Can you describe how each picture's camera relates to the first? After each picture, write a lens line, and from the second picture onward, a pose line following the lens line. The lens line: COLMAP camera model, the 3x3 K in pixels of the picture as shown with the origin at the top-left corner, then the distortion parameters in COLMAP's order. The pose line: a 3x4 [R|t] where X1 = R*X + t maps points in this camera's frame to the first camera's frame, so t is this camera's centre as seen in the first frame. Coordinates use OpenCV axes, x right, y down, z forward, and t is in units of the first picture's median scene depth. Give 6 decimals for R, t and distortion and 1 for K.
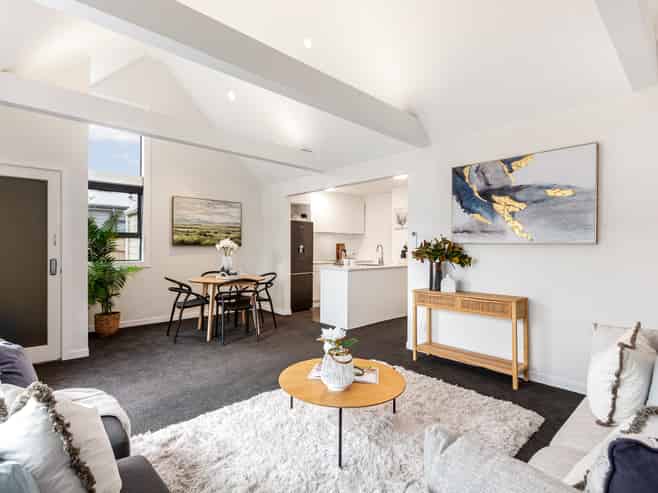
lens RADIAL K [[336.6, 0, 329.0], [0, 336.6, 246.5], [0, 0, 1]] dist [-0.002116, -0.000290]
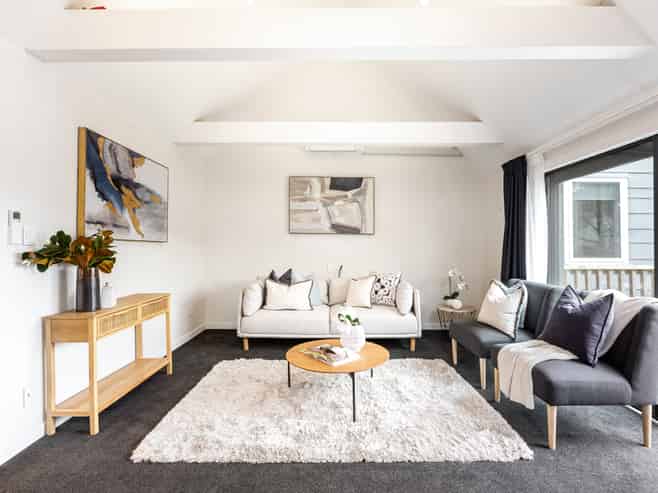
lens RADIAL K [[336.6, 0, 329.0], [0, 336.6, 246.5], [0, 0, 1]] dist [-0.002116, -0.000290]
pose [[-0.722633, 0.000343, 0.691232, -0.430816], [-0.006304, 0.999955, -0.007088, 0.008612], [-0.691204, -0.009479, -0.722598, 1.071811]]
